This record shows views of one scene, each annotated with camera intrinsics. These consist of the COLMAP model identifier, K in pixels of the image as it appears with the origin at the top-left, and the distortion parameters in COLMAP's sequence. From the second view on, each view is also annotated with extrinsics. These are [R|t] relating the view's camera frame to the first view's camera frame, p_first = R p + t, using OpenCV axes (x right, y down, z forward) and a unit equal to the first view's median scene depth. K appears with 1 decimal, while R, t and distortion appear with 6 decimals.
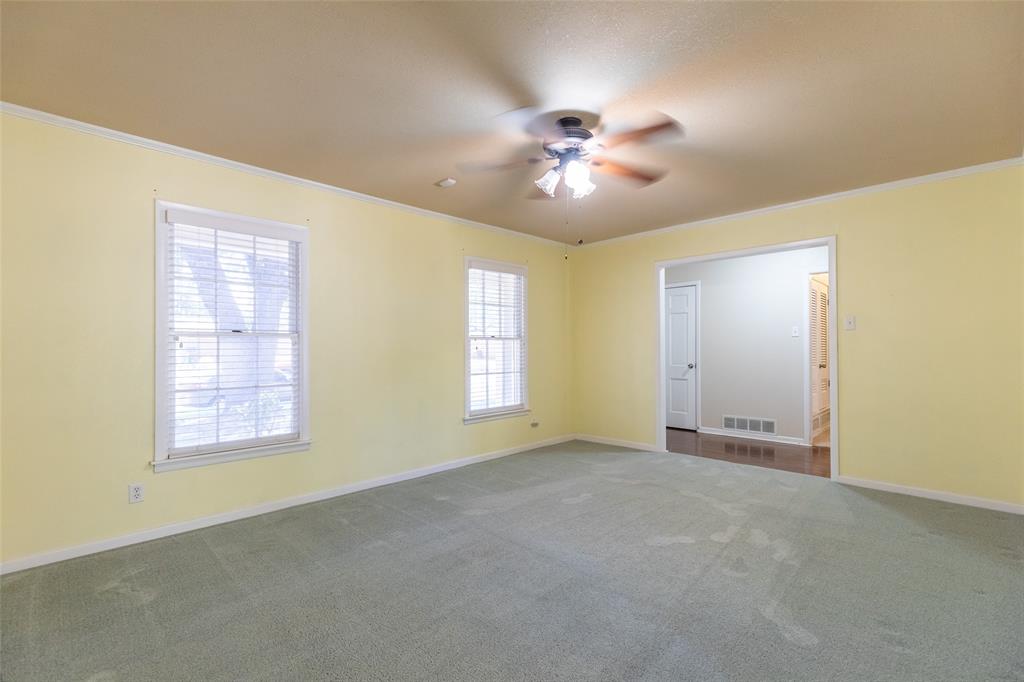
lens RADIAL K [[466.7, 0, 511.4], [0, 466.7, 345.2], [0, 0, 1]] dist [0.002333, -0.000929]
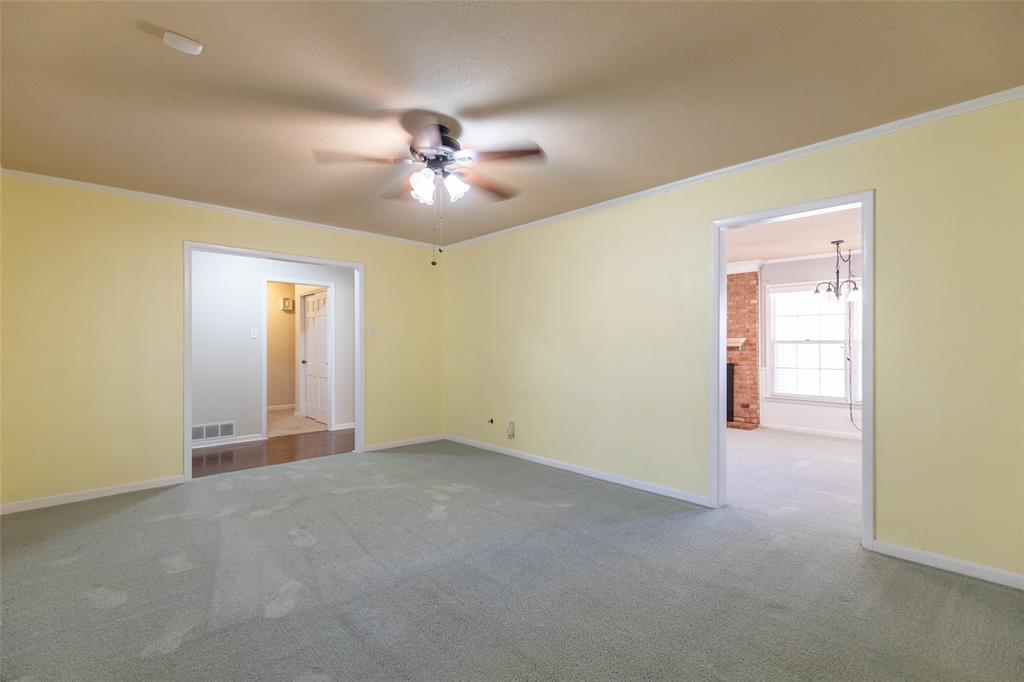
lens RADIAL K [[466.7, 0, 512.0], [0, 466.7, 344.1], [0, 0, 1]] dist [0.002333, -0.000929]
pose [[0.013094, 0.006151, 0.999895, -0.734795], [-0.007680, 0.999952, -0.006051, -0.005691], [-0.999885, -0.007600, 0.013141, 0.689208]]
